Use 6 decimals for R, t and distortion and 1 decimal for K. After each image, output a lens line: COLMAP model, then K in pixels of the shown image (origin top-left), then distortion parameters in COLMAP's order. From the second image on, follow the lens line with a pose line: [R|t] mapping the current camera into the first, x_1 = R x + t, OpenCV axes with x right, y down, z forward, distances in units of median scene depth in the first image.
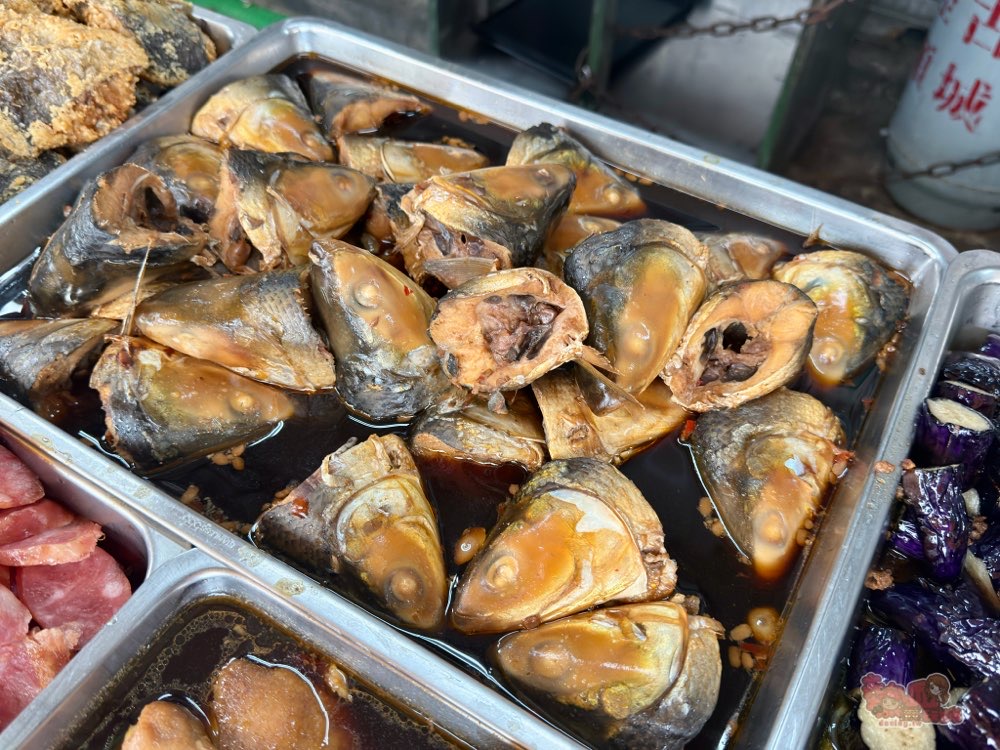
lens RADIAL K [[833.8, 0, 500.0], [0, 833.8, 375.0], [0, 0, 1]] dist [0.129478, -0.251591]
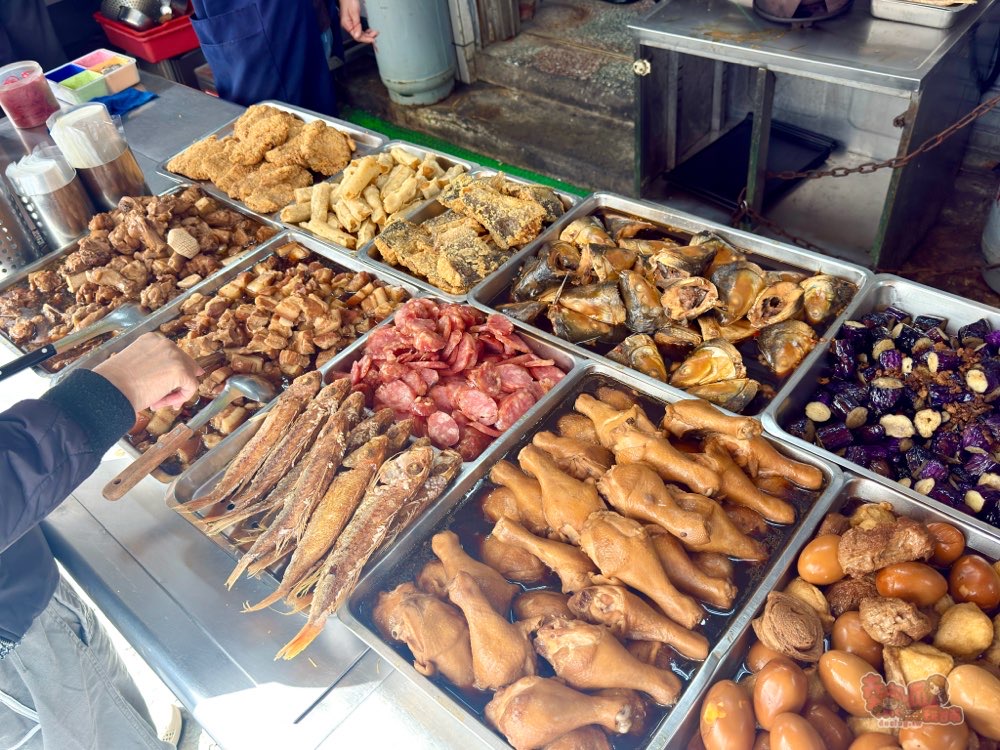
lens RADIAL K [[817.4, 0, 500.0], [0, 817.4, 375.0], [0, 0, 1]] dist [0.165873, -0.209563]
pose [[0.977599, 0.011927, -0.210139, -0.024782], [-0.040805, 0.990191, -0.133627, 0.565698], [0.206484, 0.139209, 0.968496, -1.710412]]
